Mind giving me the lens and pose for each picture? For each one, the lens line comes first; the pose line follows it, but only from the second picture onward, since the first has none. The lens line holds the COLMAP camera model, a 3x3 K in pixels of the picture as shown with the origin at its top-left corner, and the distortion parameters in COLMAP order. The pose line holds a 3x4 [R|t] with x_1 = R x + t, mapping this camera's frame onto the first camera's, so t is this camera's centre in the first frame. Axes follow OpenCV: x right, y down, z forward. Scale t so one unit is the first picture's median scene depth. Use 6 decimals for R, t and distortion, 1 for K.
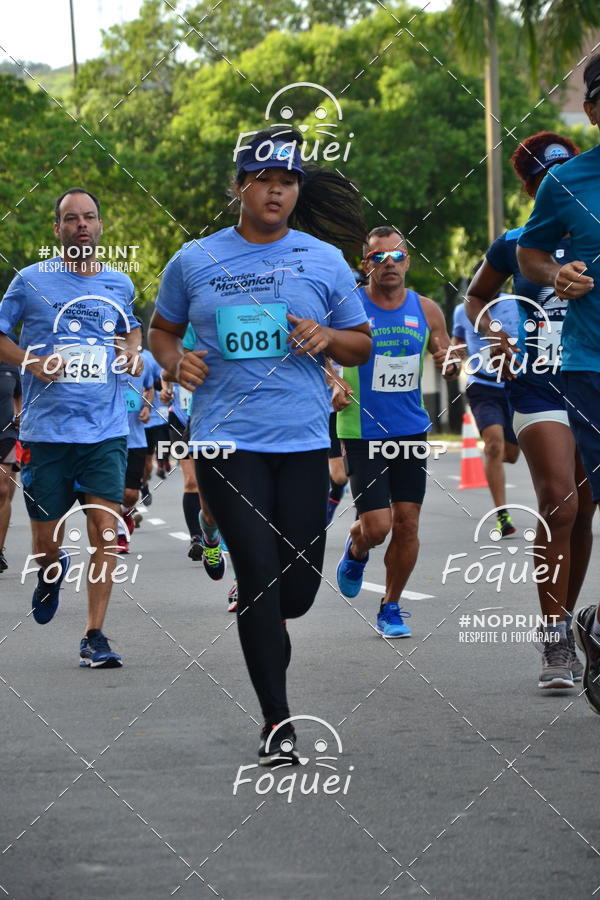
lens RADIAL K [[4533.5, 0, 338.5], [0, 4533.5, 448.5], [0, 0, 1]] dist [0.480534, 0.637150]
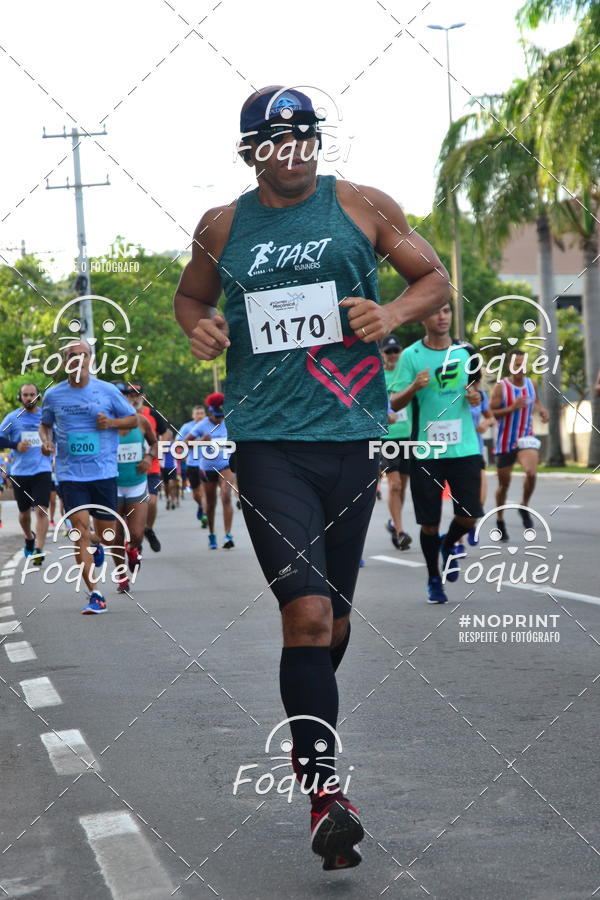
lens RADIAL K [[4496.0, 0, 303.3], [0, 4496.0, 447.2], [0, 0, 1]] dist [0.338944, 3.626066]
pose [[0.999712, -0.012291, -0.020622, 0.010763], [0.012462, 0.999889, 0.008194, -0.025122], [0.020519, -0.008449, 0.999754, -0.669976]]
